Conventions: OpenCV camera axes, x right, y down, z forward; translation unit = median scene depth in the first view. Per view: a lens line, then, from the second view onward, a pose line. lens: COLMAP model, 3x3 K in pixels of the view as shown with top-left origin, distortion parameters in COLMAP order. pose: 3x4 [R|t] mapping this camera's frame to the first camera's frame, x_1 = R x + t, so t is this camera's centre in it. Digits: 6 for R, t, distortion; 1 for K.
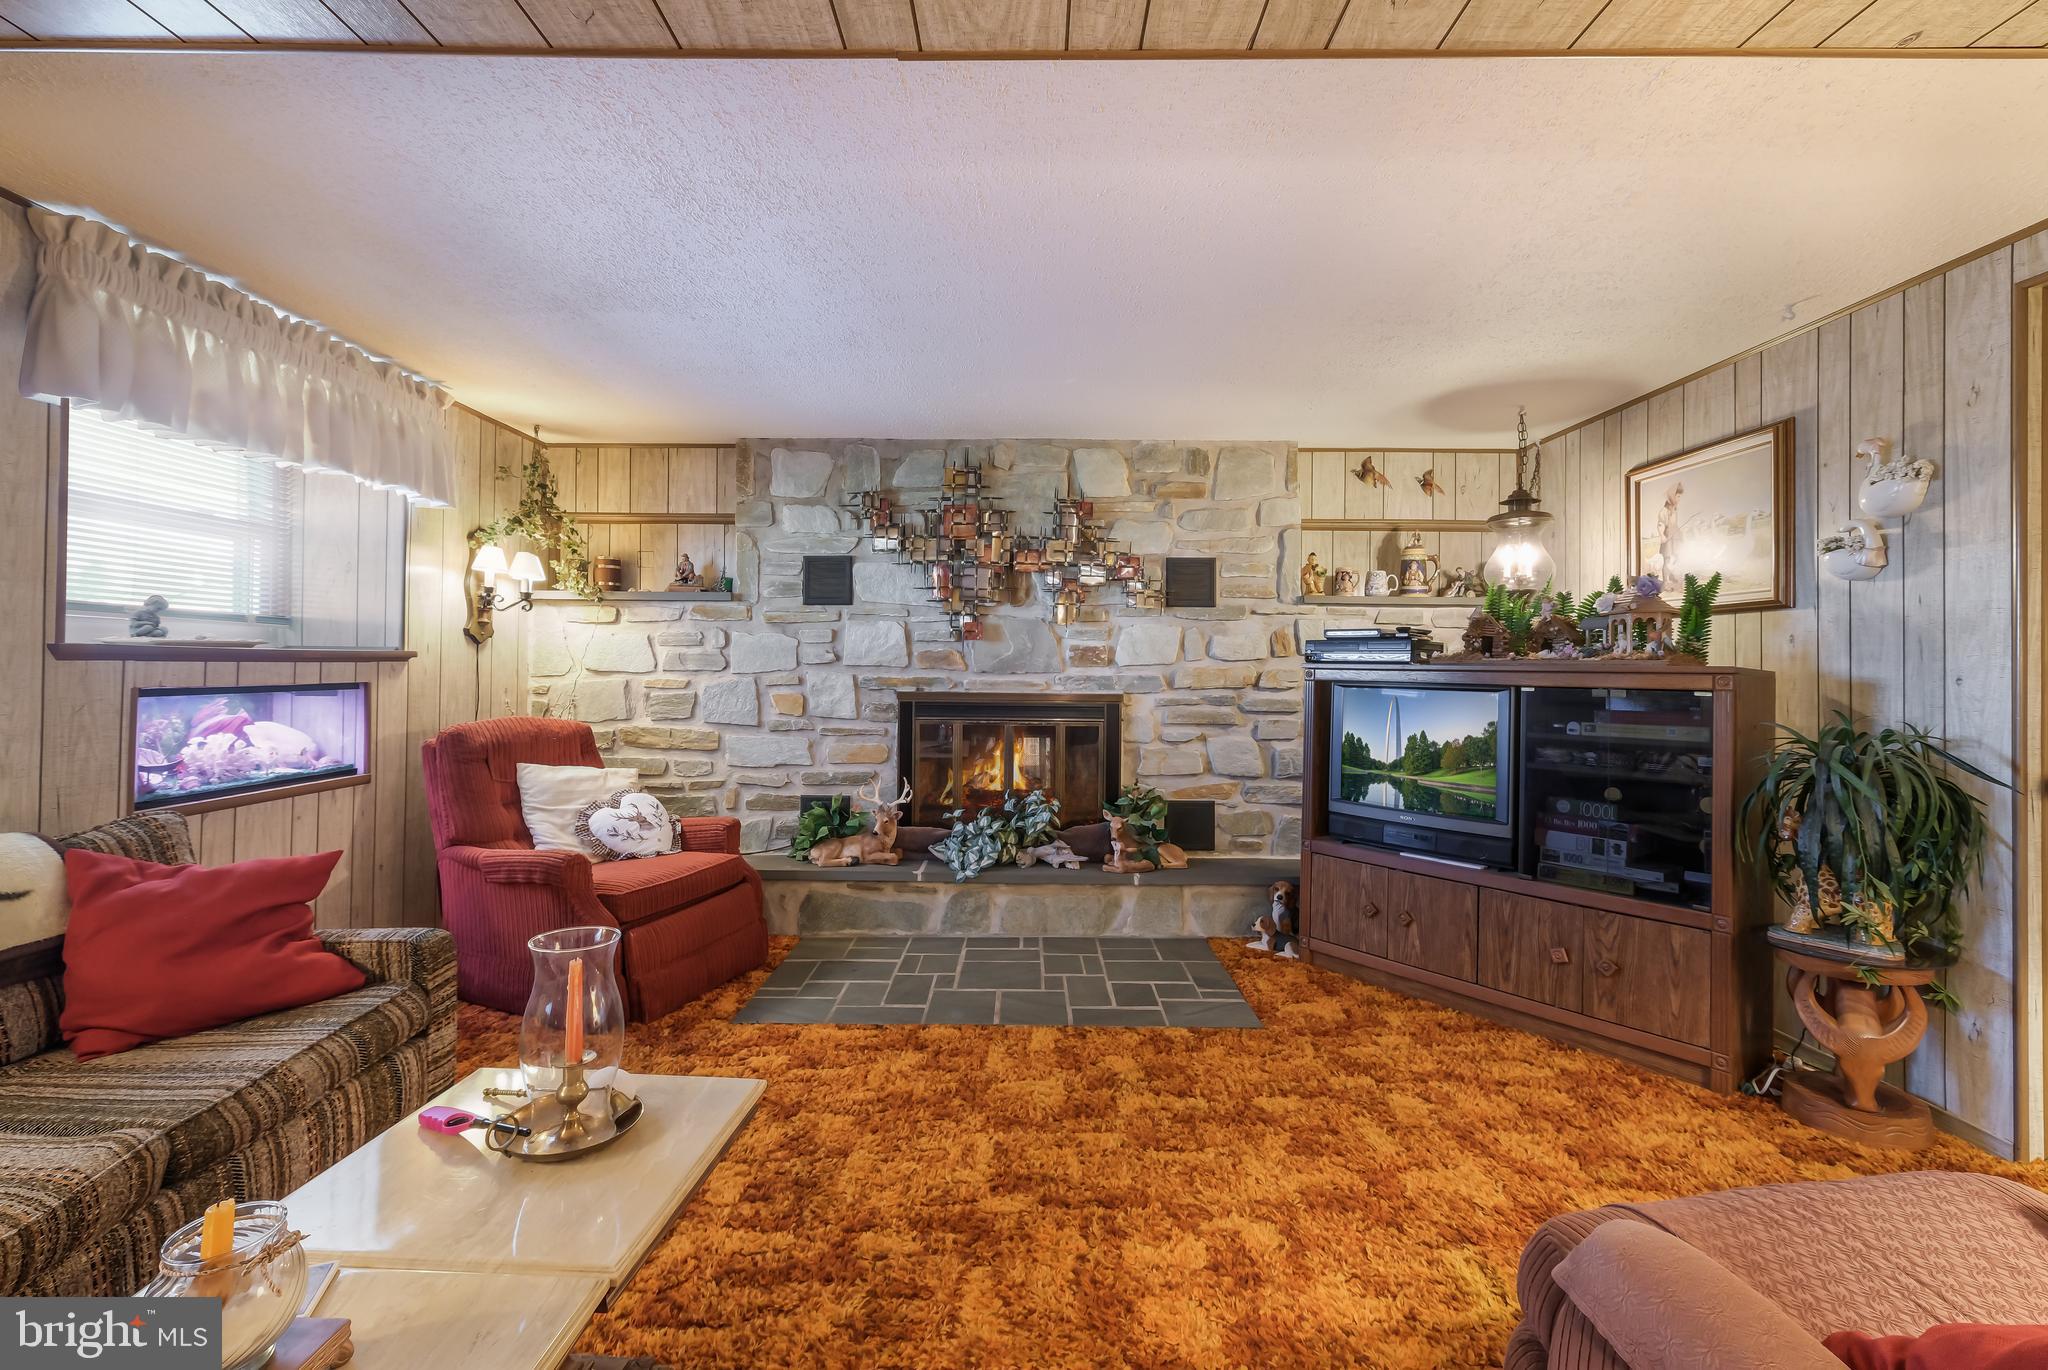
lens RADIAL K [[894.9, 0, 1006.0], [0, 894.9, 657.9], [0, 0, 1]] dist [0.008752, -0.000287]
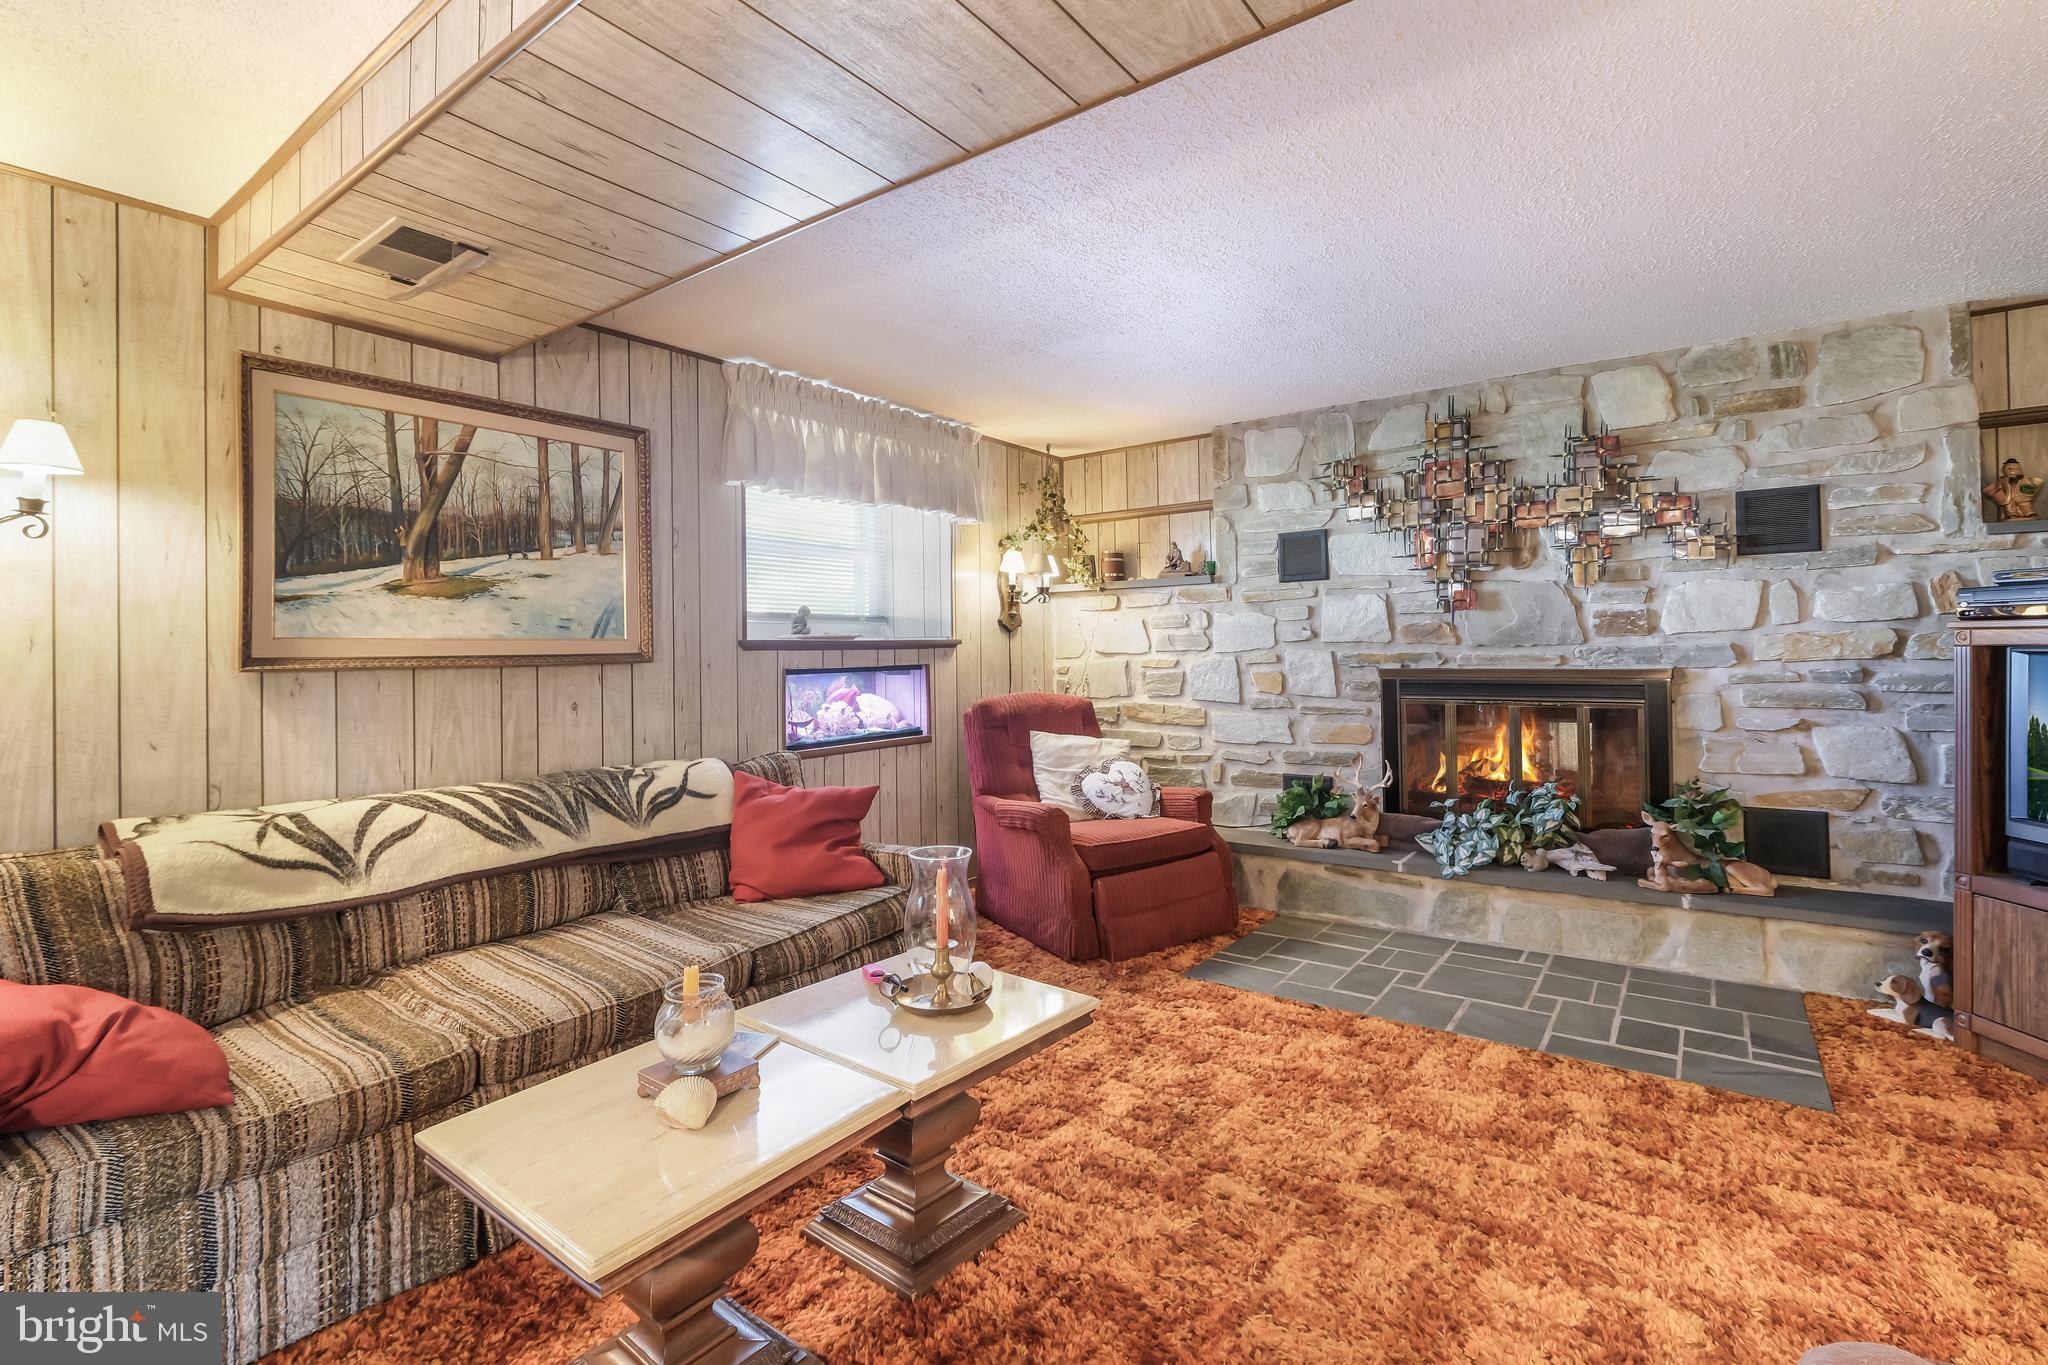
lens RADIAL K [[906.4, 0, 999.0], [0, 906.4, 641.8], [0, 0, 1]] dist [0.003361, -0.001599]
pose [[0.815668, -0.026448, -0.577916, 0.112119], [0.027259, 0.999602, -0.007273, 0.006072], [0.577878, -0.009821, 0.816064, -0.007127]]
